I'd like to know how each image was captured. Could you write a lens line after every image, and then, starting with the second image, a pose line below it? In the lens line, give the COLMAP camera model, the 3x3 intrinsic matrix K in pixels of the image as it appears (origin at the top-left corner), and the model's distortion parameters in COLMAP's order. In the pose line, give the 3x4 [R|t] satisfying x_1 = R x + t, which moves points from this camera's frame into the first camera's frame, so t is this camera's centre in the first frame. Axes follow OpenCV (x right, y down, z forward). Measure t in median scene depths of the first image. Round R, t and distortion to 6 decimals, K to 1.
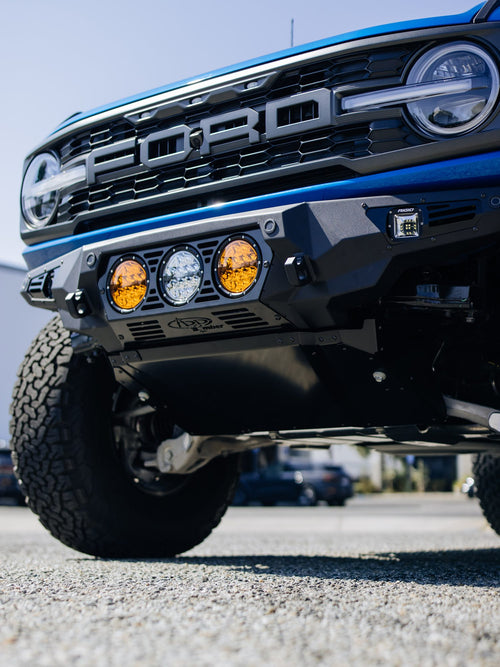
lens RADIAL K [[1226.4, 0, 249.3], [0, 1226.4, 363.7], [0, 0, 1]] dist [-0.010977, -0.102359]
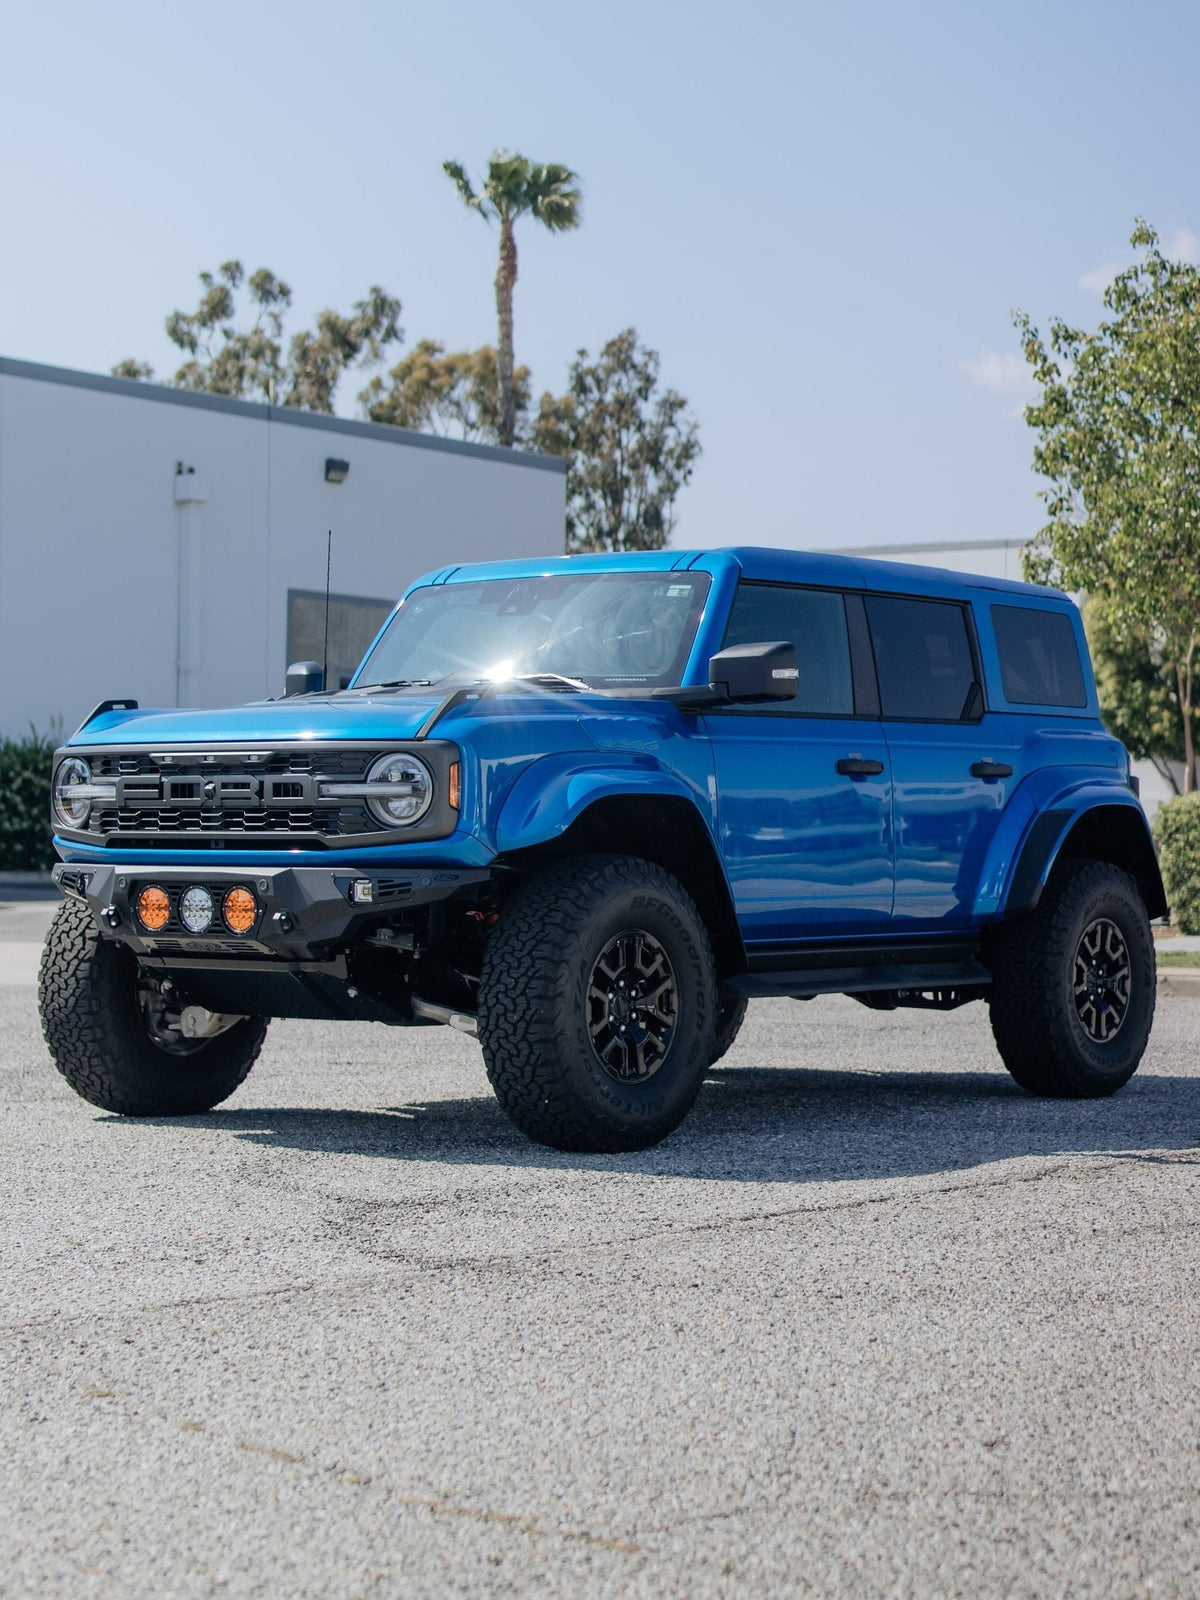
lens RADIAL K [[3314.6, 0, 600.0], [0, 3314.6, 800.0], [0, 0, 1]] dist [-0.029712, 0.070915]
pose [[0.999183, 0.010859, 0.038930, 0.203615], [-0.014948, 0.994218, 0.106336, -0.501250], [-0.037550, -0.106832, 0.993568, -2.155953]]
